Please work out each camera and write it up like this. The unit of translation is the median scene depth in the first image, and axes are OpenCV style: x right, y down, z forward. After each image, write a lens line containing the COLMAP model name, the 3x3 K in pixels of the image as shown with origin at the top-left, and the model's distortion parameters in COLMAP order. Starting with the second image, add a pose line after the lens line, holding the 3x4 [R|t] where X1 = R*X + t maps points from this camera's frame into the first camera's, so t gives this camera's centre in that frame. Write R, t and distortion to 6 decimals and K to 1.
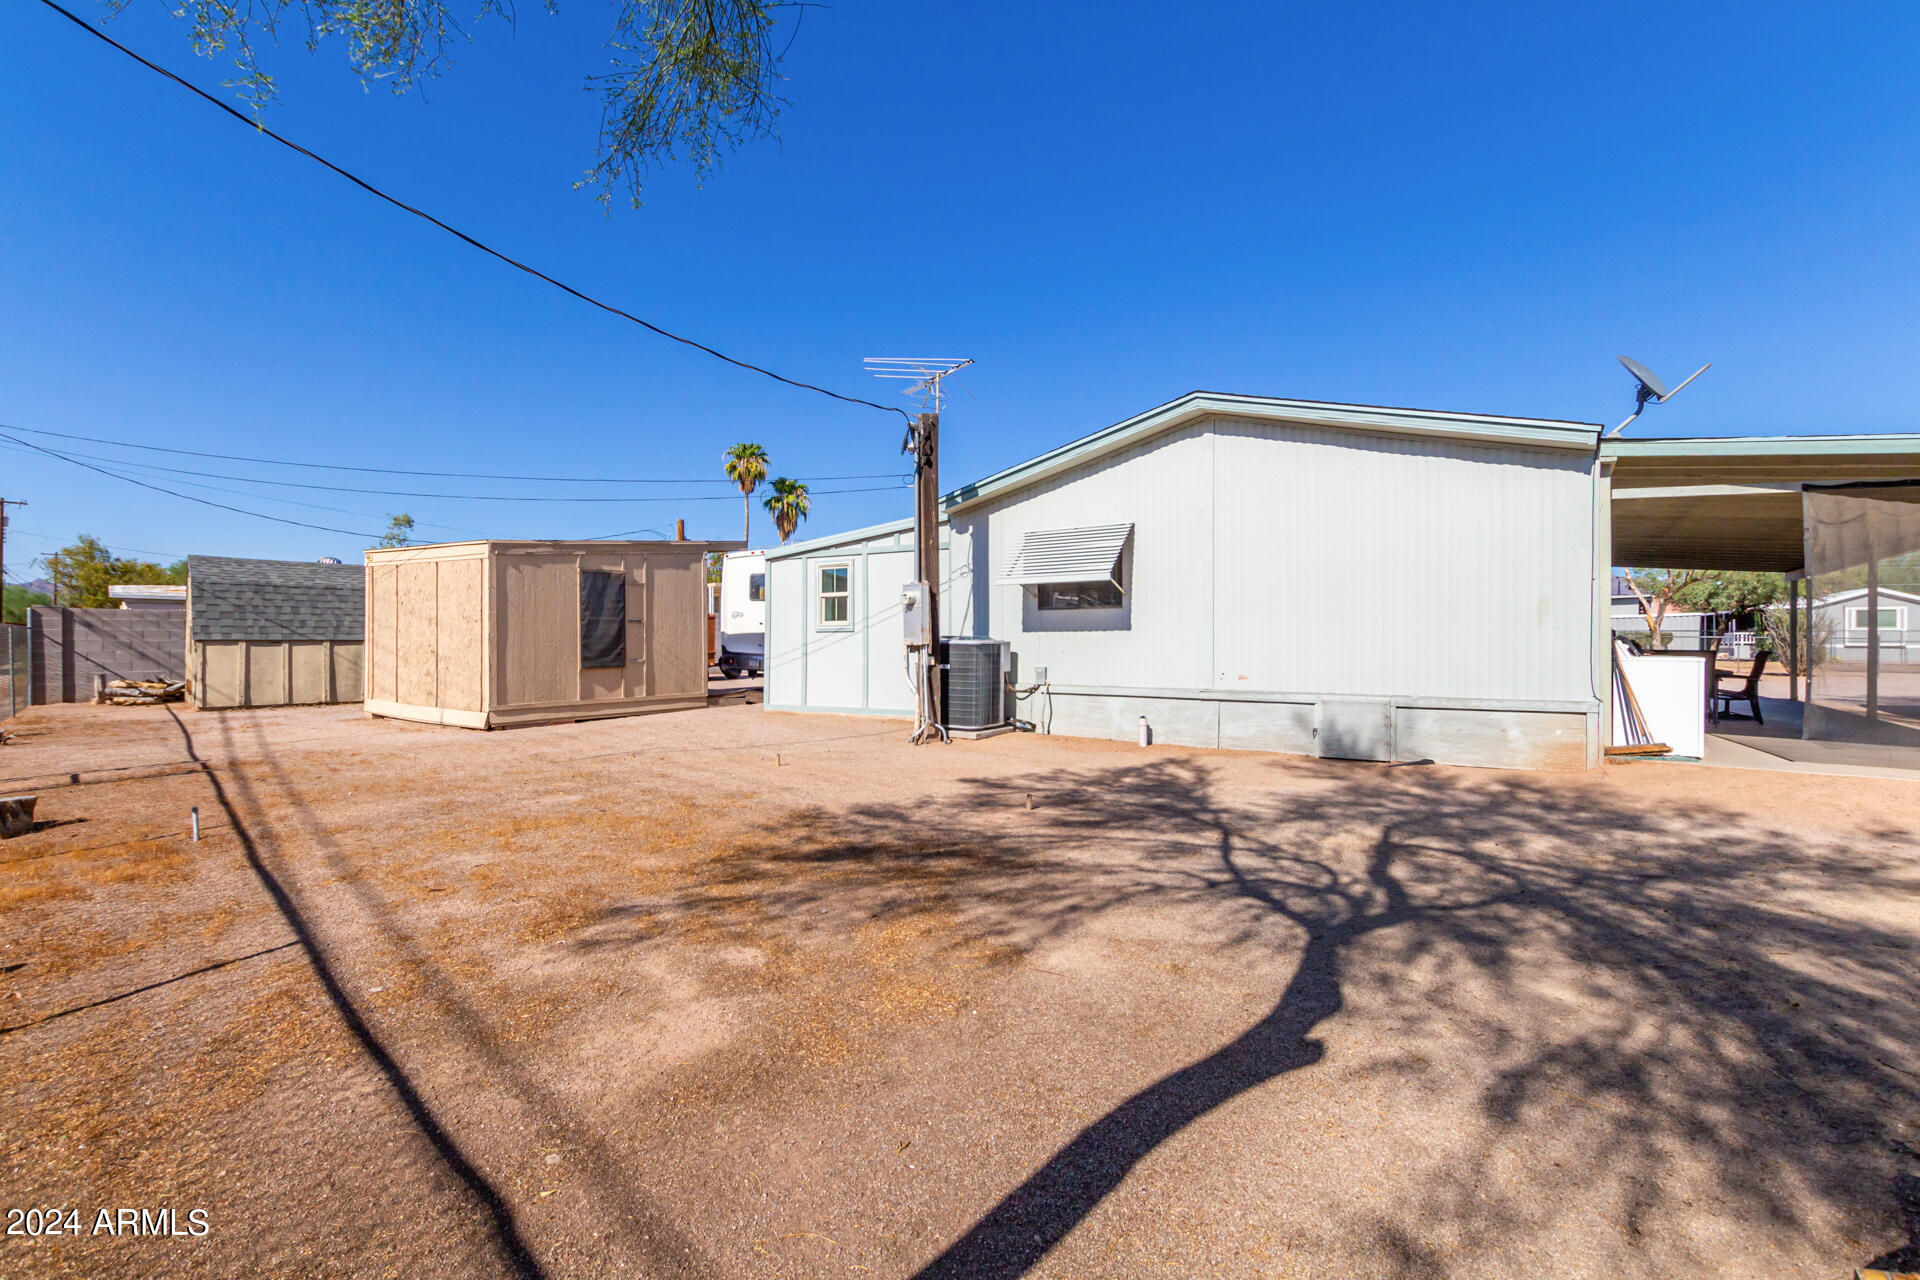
lens RADIAL K [[857.2, 0, 960.0], [0, 857.2, 640.0], [0, 0, 1]] dist [-0.000225, -0.000186]
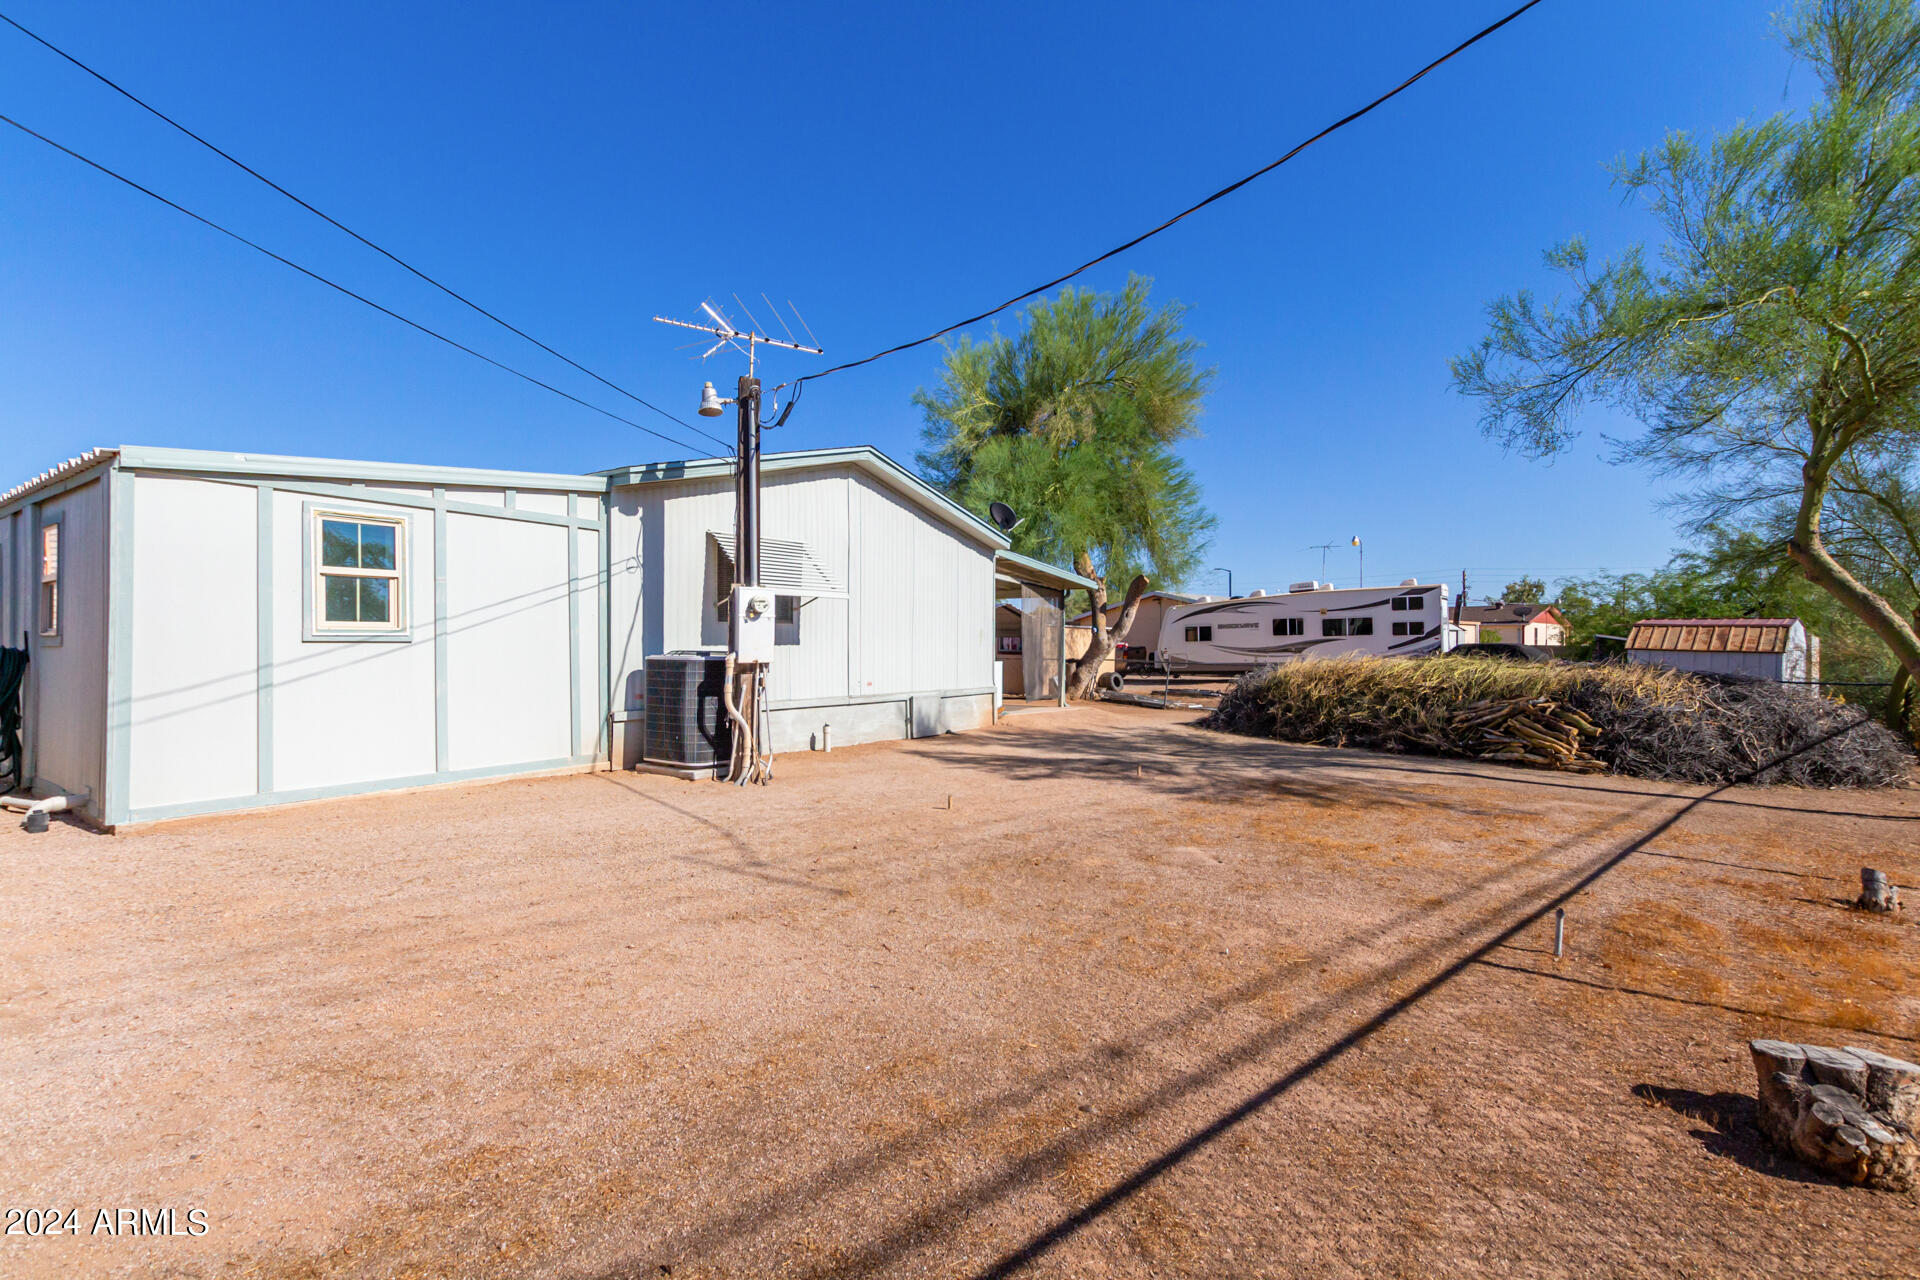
lens RADIAL K [[857.2, 0, 960.0], [0, 857.2, 640.0], [0, 0, 1]] dist [-0.000225, -0.000186]
pose [[0.027735, 0.002202, 0.999613, -0.687574], [-0.010939, 0.999938, -0.001899, -0.014225], [-0.999555, -0.010882, 0.027758, 0.630511]]
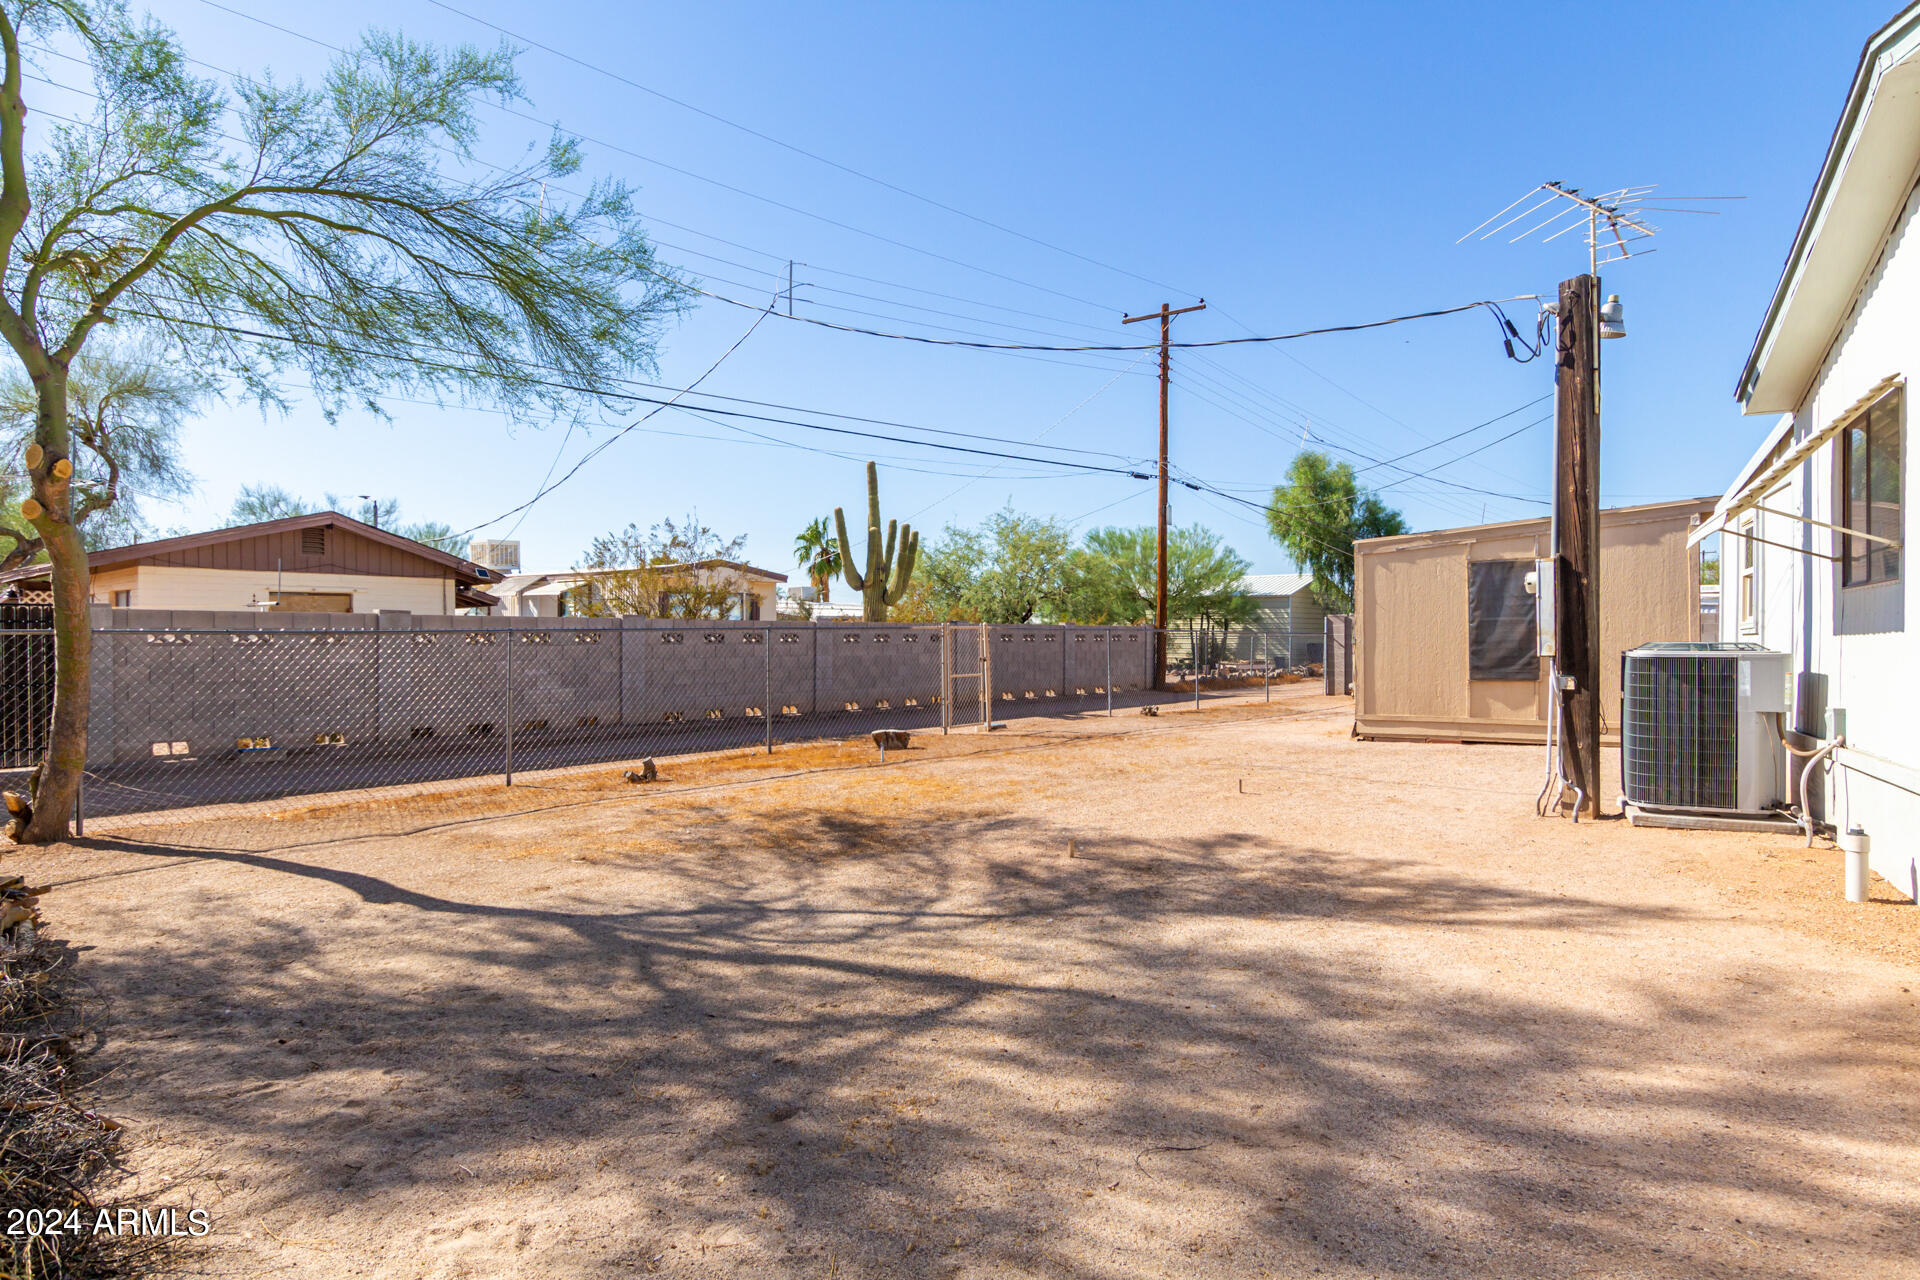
lens RADIAL K [[1062.8, 0, 960.0], [0, 1062.8, 640.0], [0, 0, 1]] dist [0.003212, 0.000510]
pose [[0.150889, 0.001419, -0.988550, 0.551433], [-0.004142, 0.999991, 0.000803, -0.004572], [0.988542, 0.003974, 0.150894, 0.382285]]
